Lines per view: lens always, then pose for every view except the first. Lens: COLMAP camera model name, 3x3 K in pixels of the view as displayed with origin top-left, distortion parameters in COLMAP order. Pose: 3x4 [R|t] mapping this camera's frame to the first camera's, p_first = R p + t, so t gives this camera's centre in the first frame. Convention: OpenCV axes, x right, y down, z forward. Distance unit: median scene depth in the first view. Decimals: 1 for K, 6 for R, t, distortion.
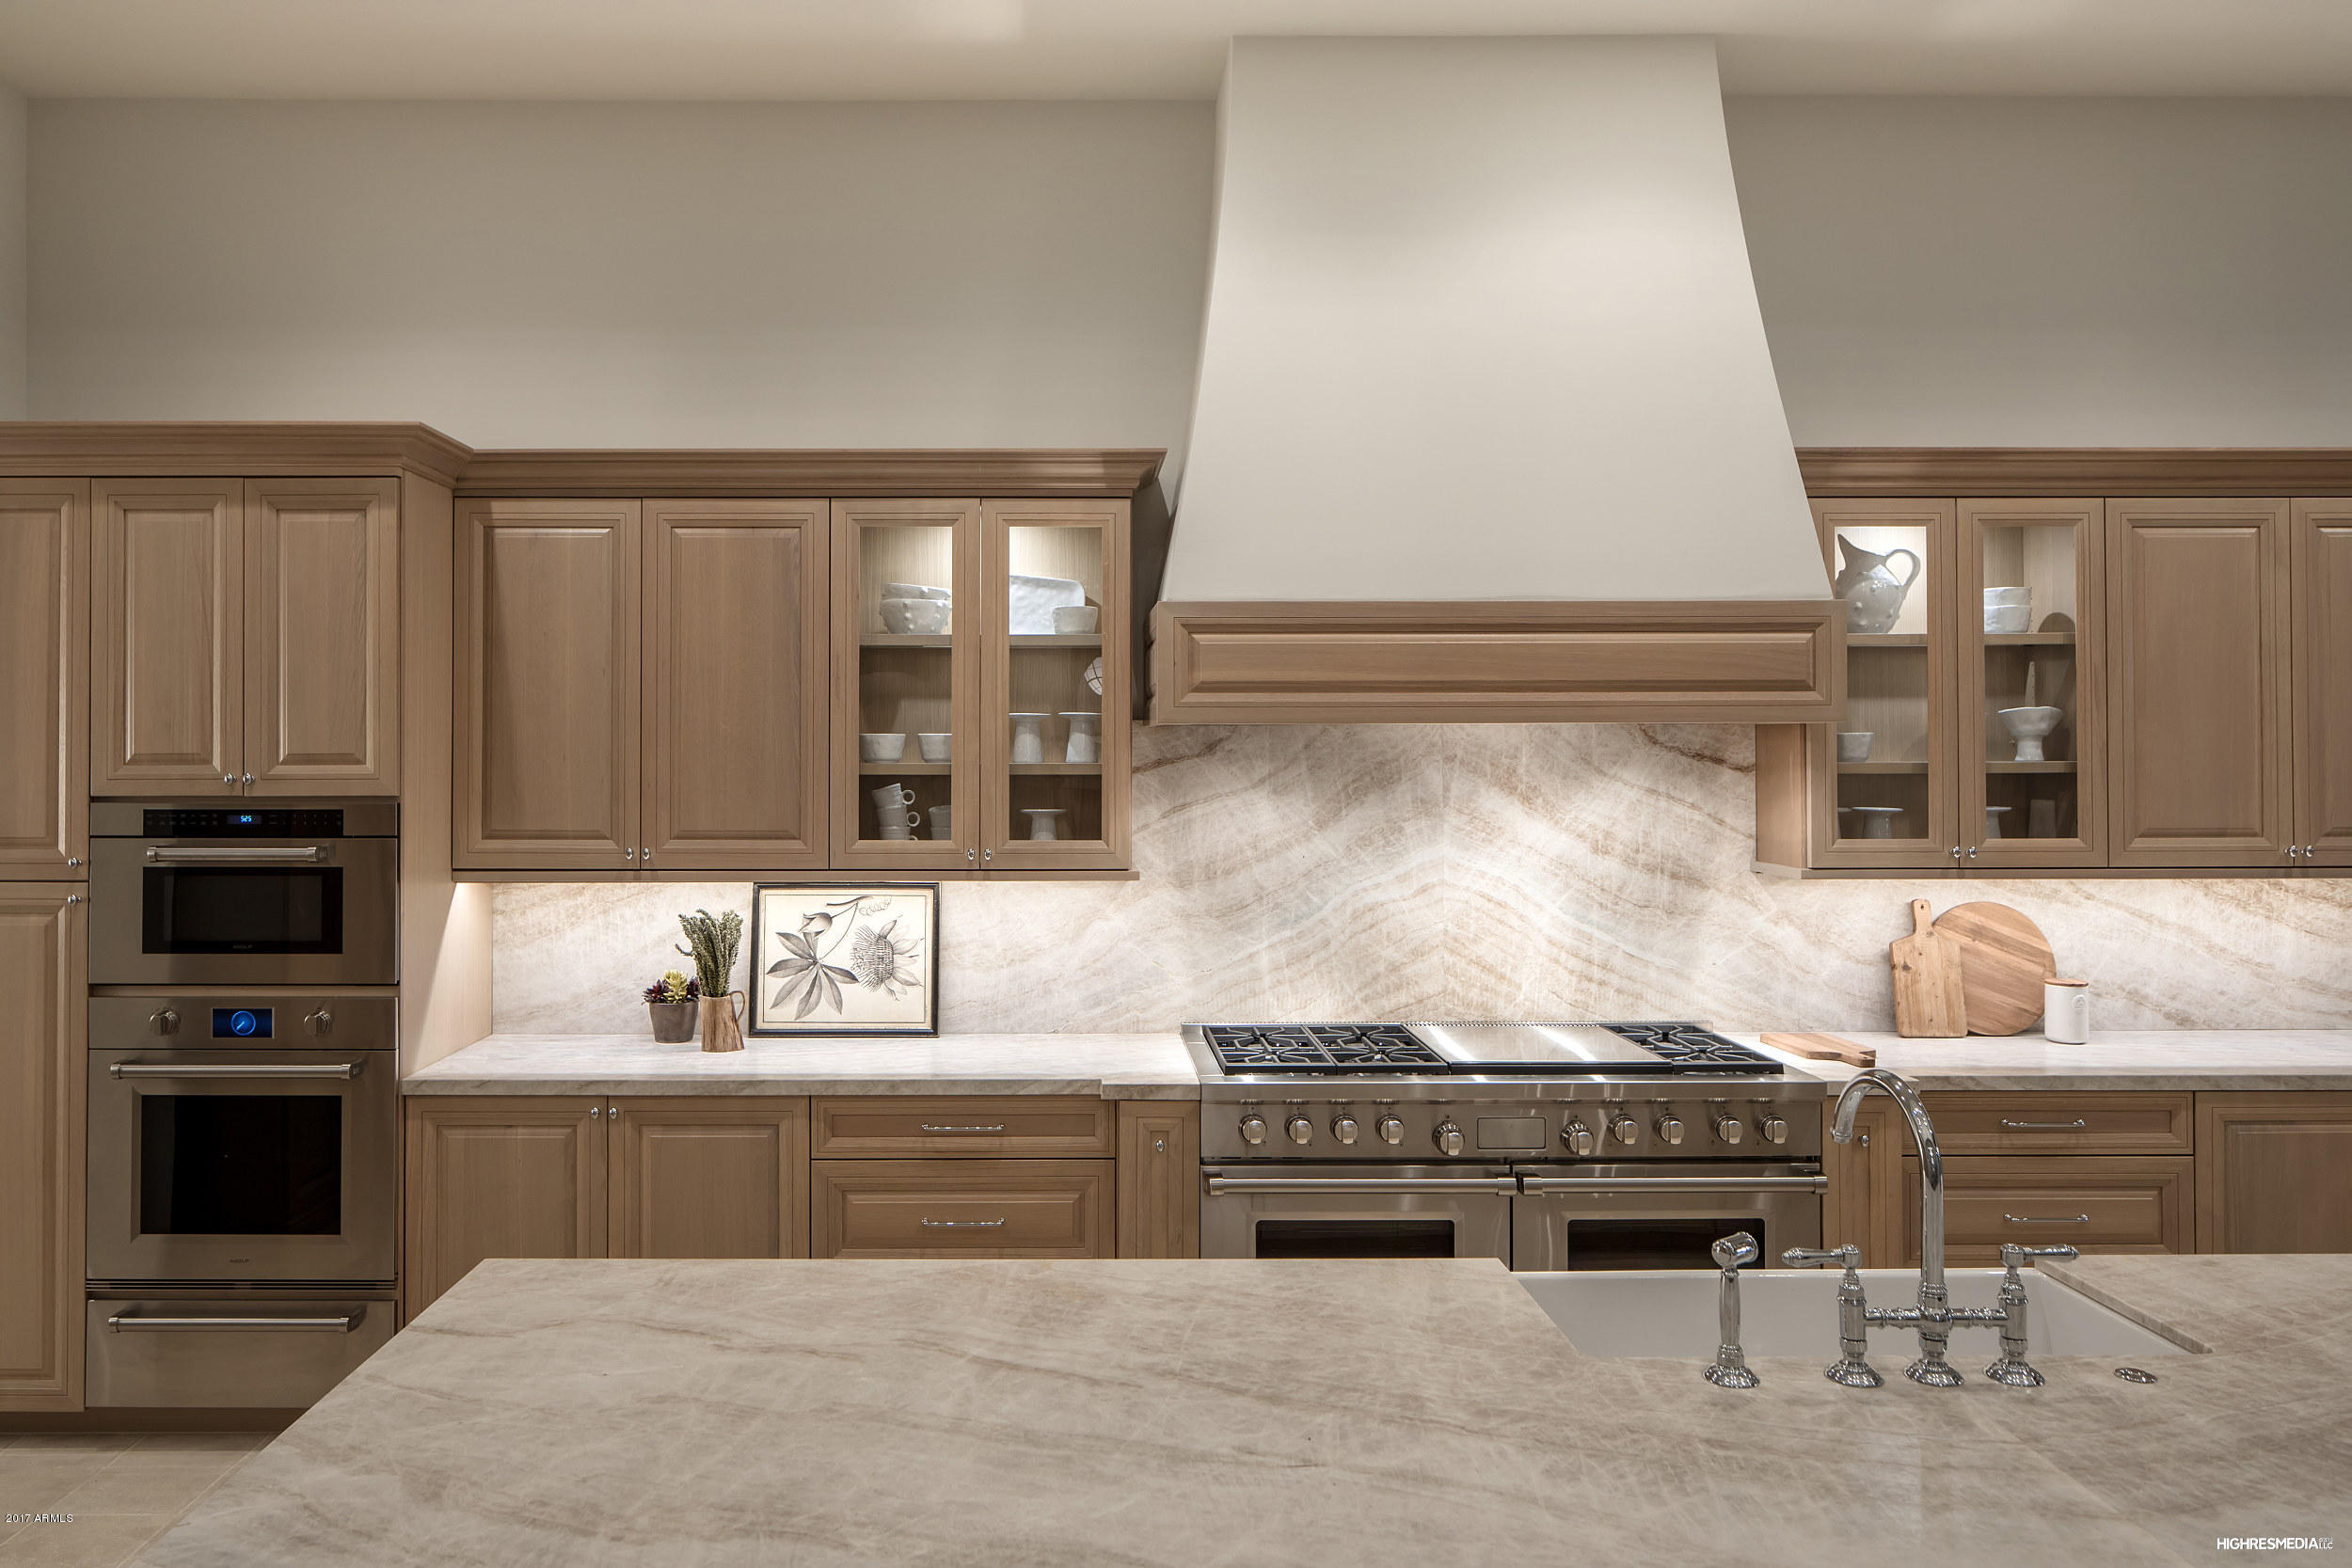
lens RADIAL K [[1584.2, 0, 1096.1], [0, 1584.2, 735.5], [0, 0, 1]] dist [-0.003099, -0.000801]
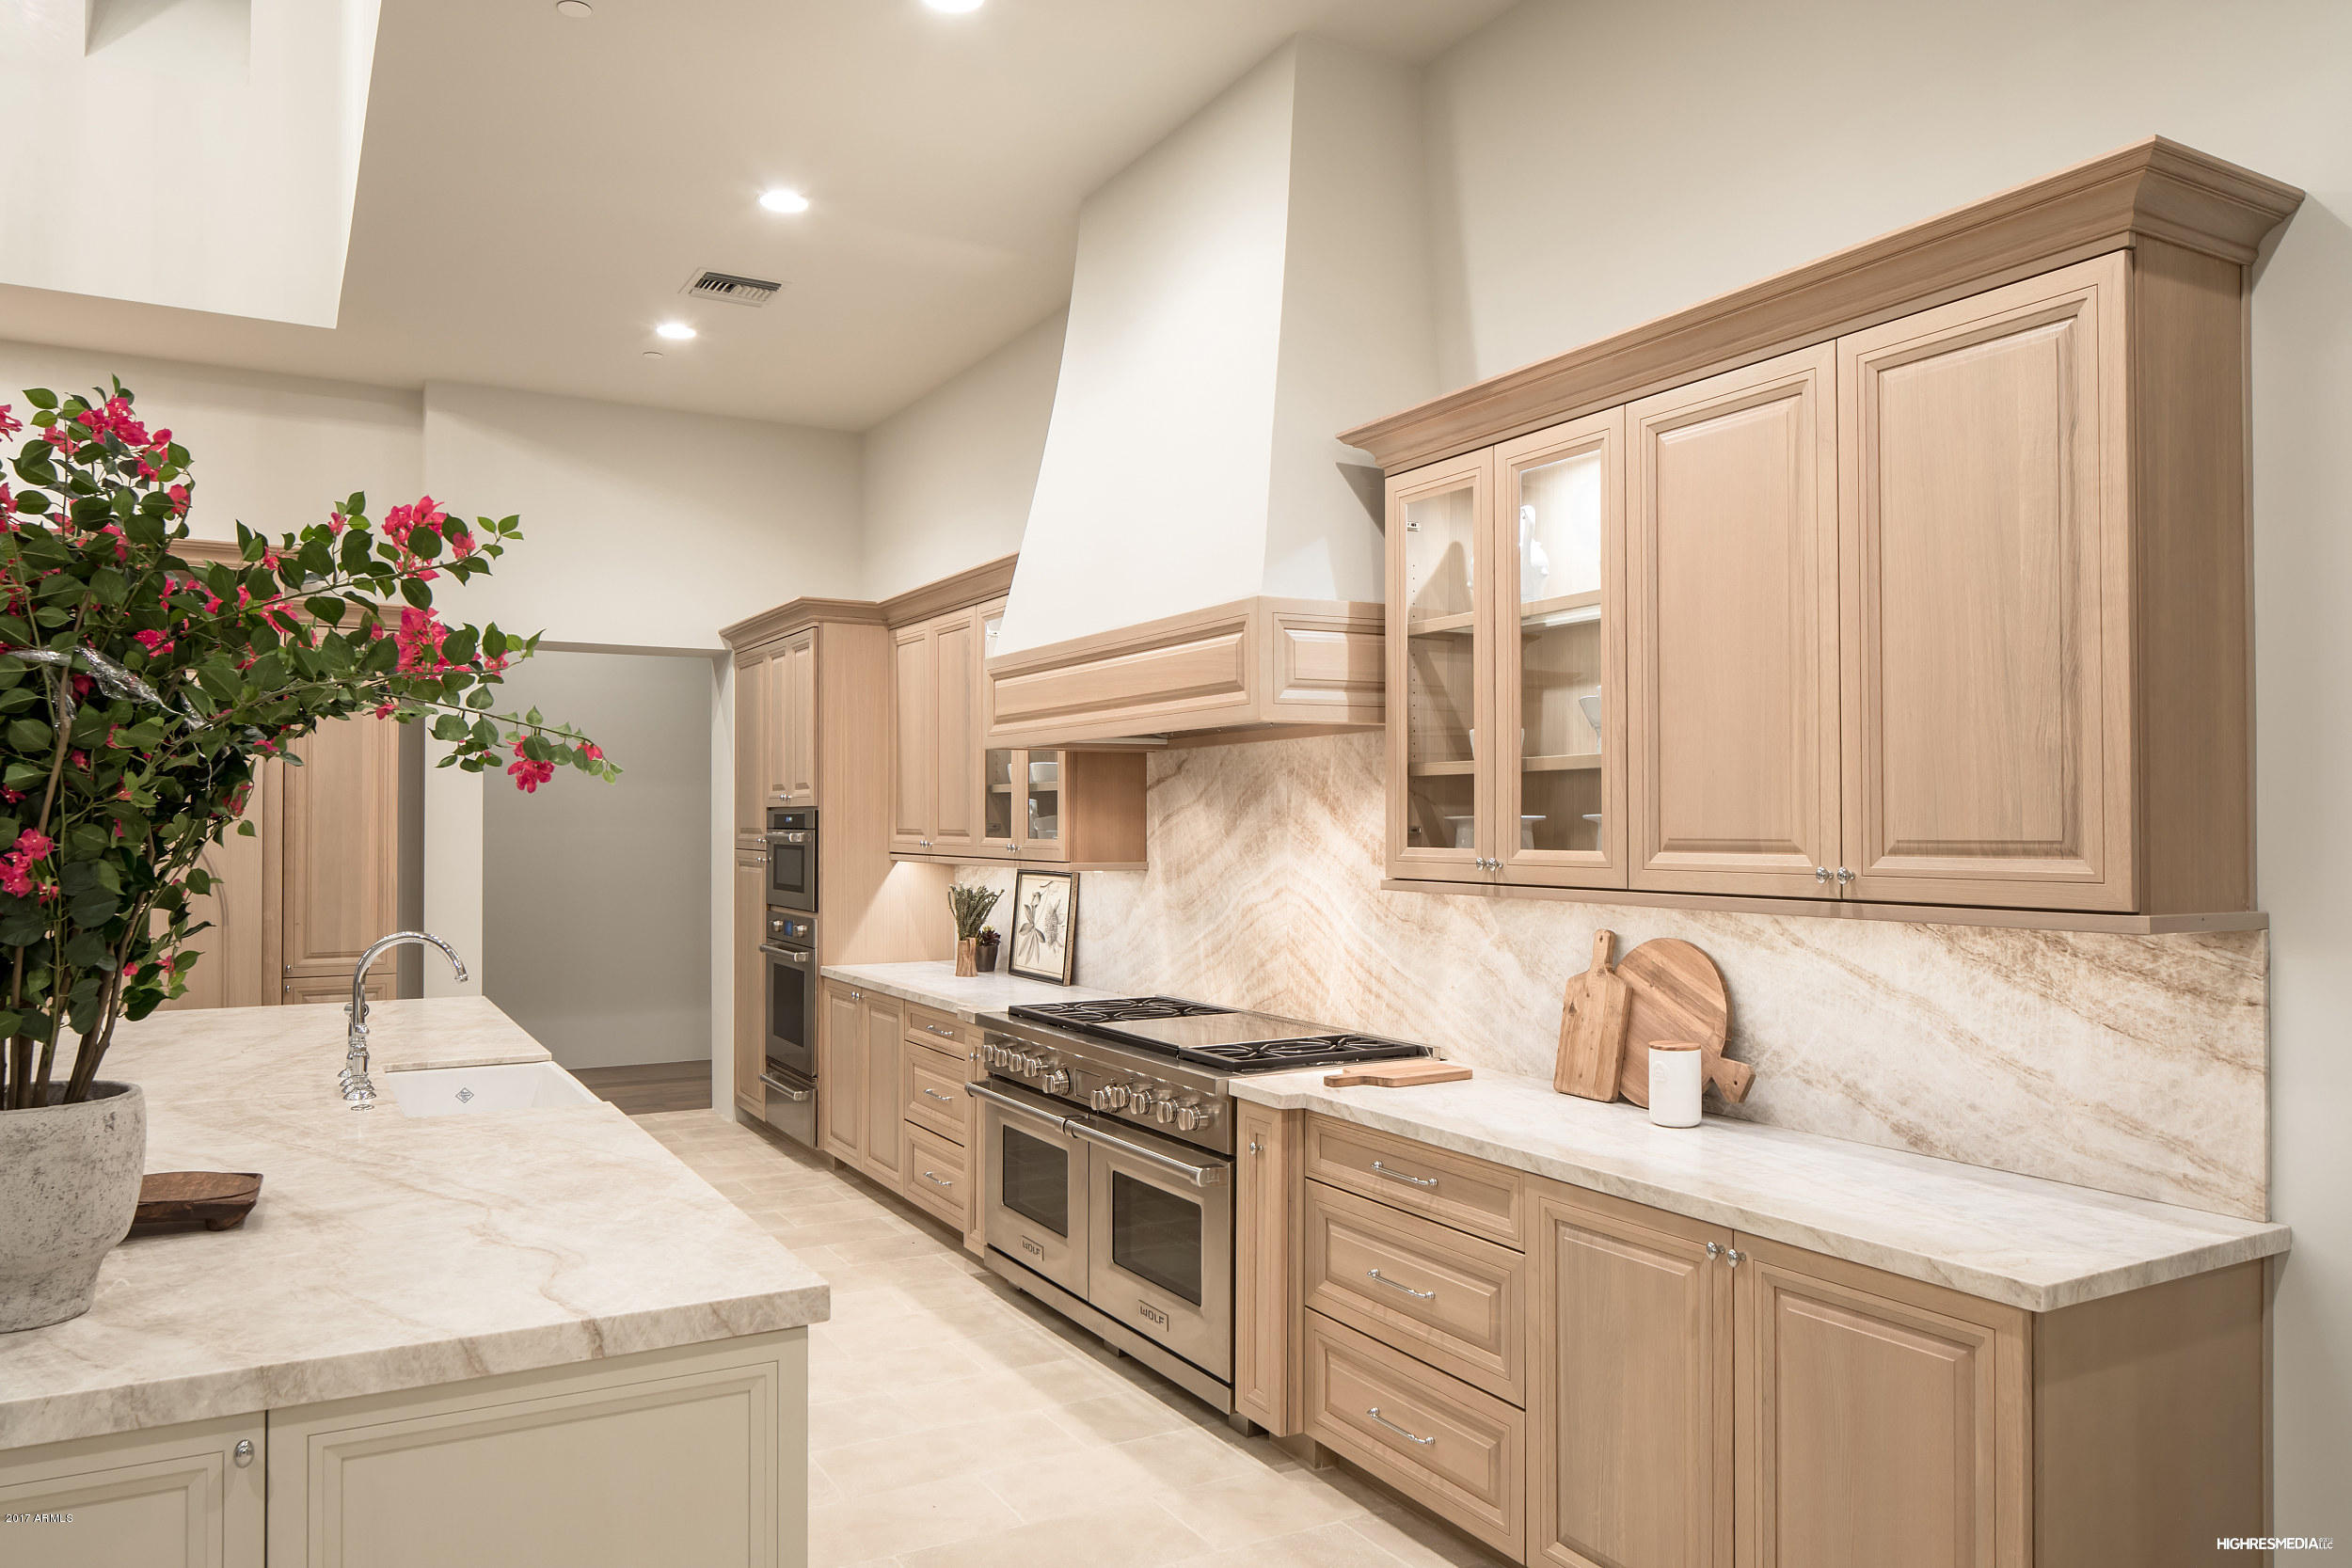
lens RADIAL K [[1592.0, 0, 1159.9], [0, 1592.0, 807.8], [0, 0, 1]] dist [-0.006961, -0.002167]
pose [[0.482315, -0.006653, -0.875973, 1.130708], [0.007649, 0.999965, -0.003383, 0.042255], [0.875964, -0.005069, 0.482349, 0.409533]]
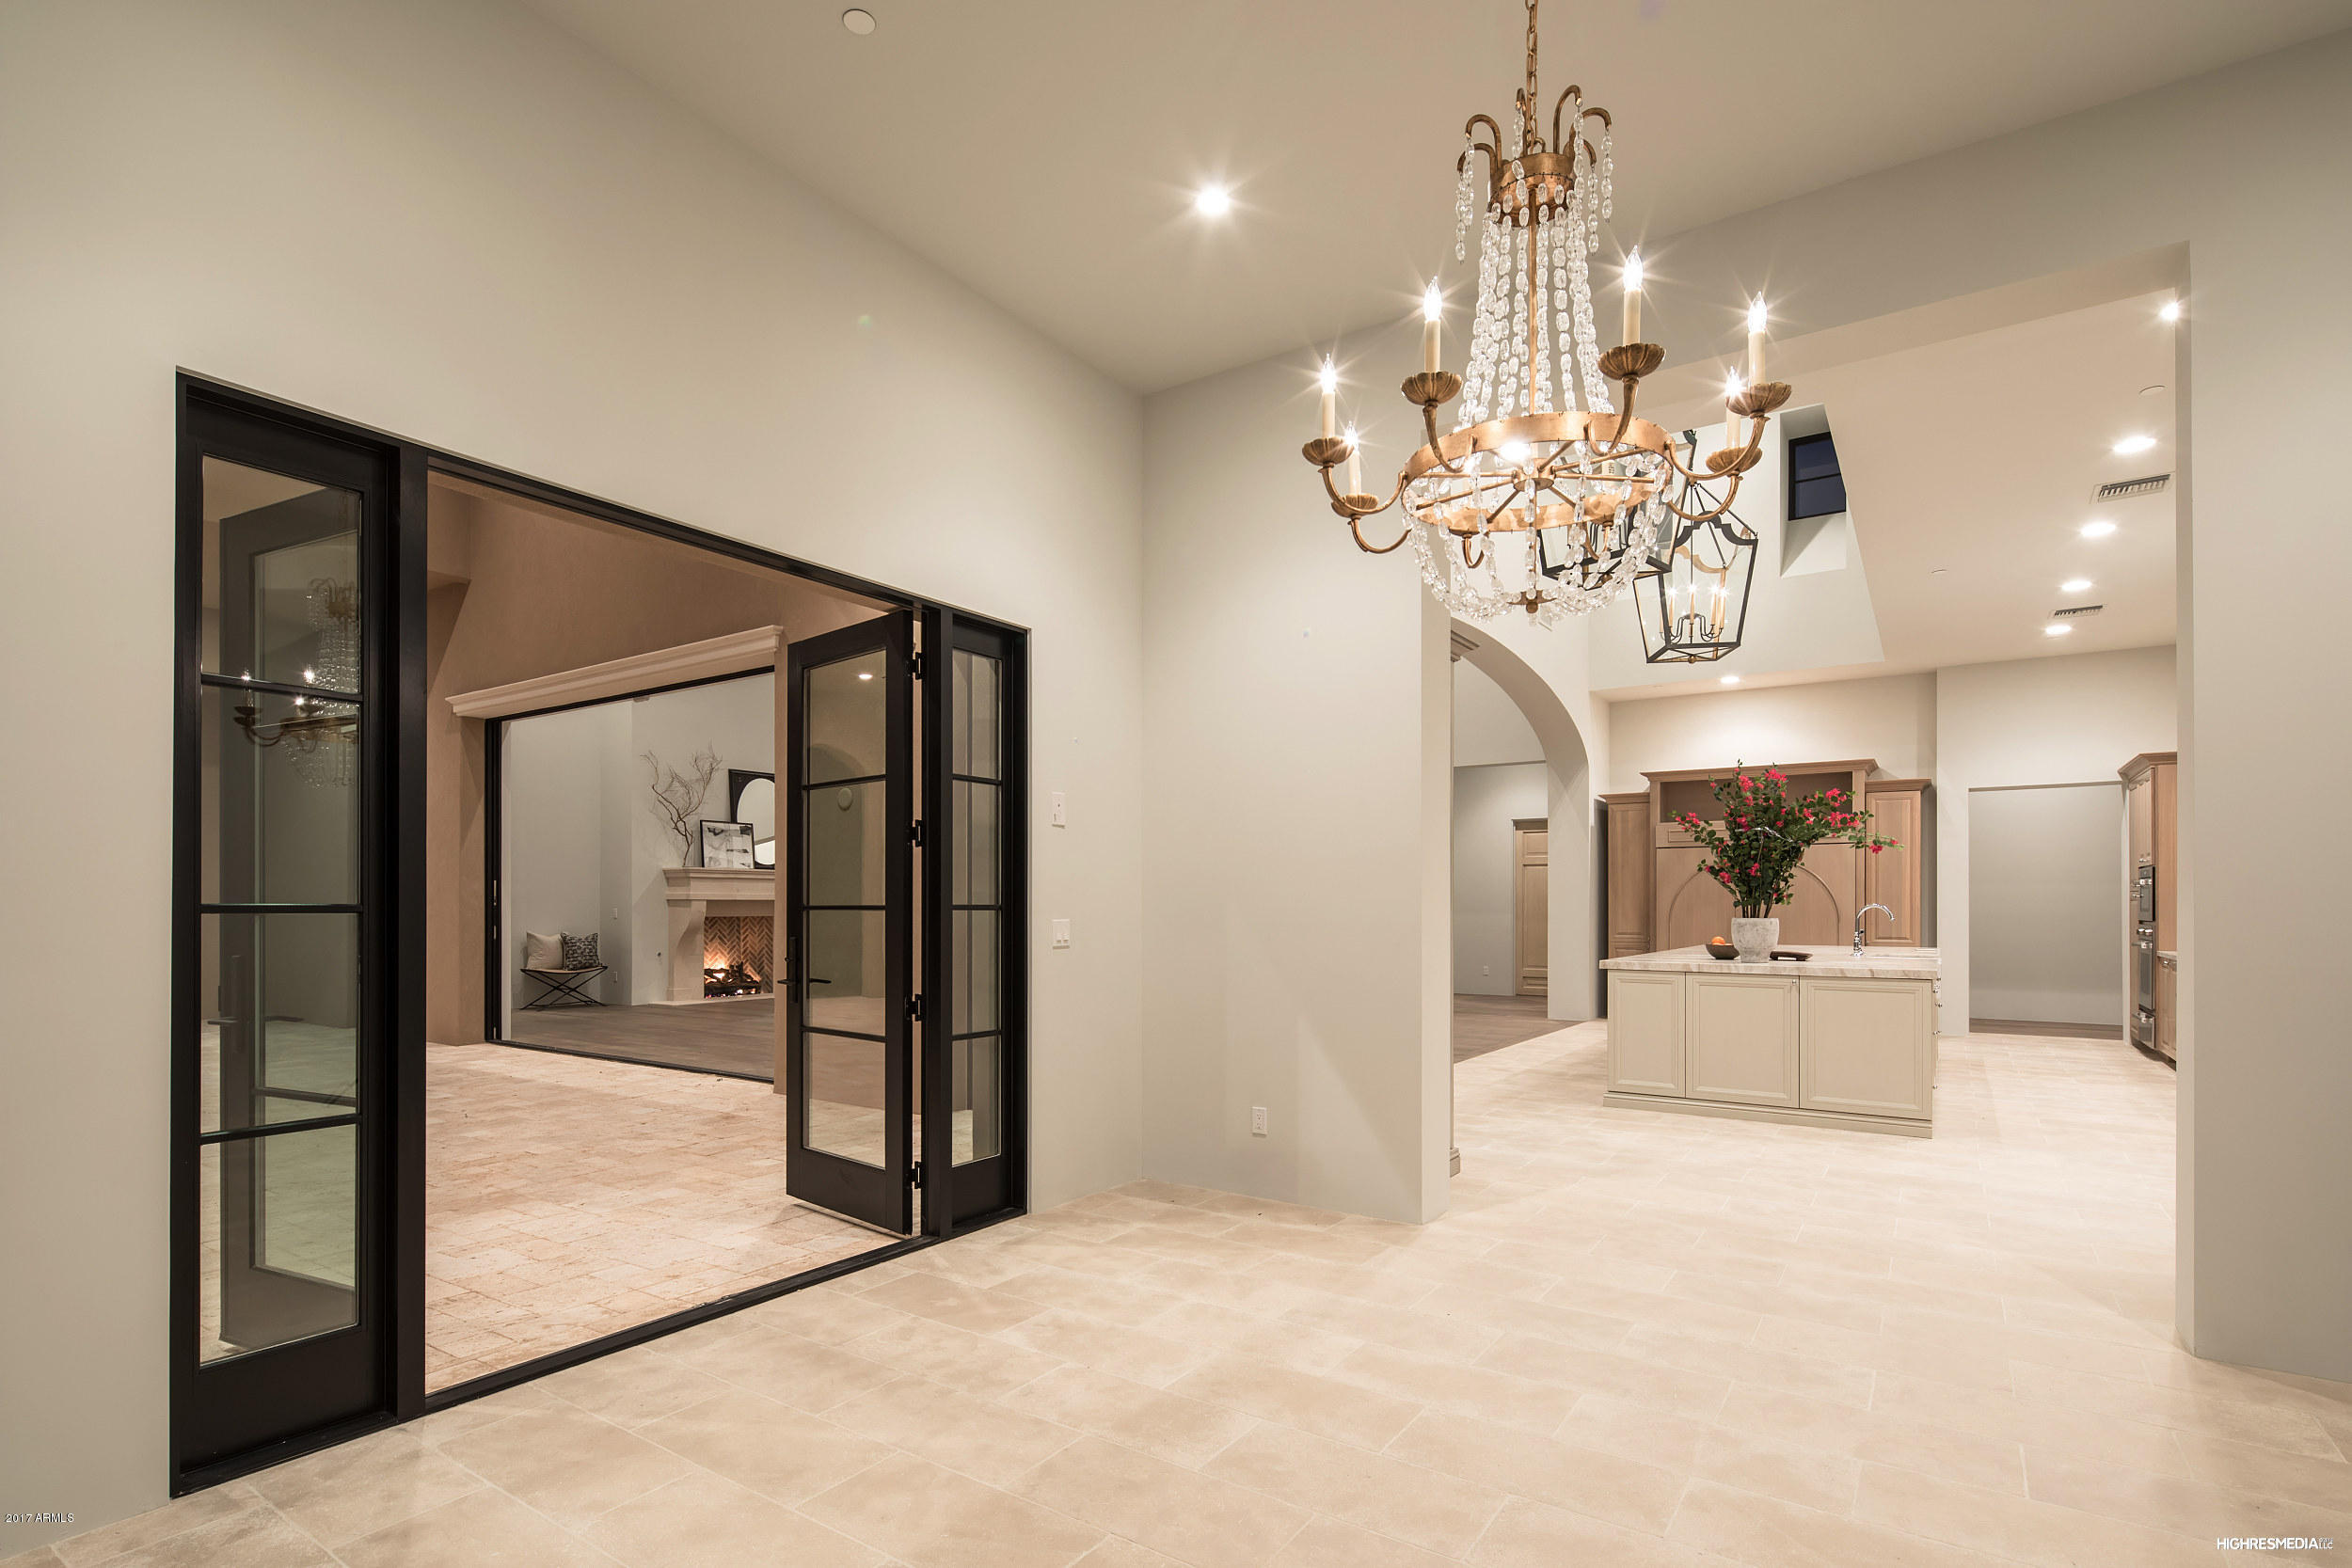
lens RADIAL K [[1123.4, 0, 1164.5], [0, 1123.4, 894.5], [0, 0, 1]] dist [0.002396, 0.000448]
pose [[-0.573793, -0.007234, -0.818969, 2.294672], [0.008203, 0.999860, -0.014579, 0.100762], [0.818960, -0.015083, -0.573653, 0.563184]]
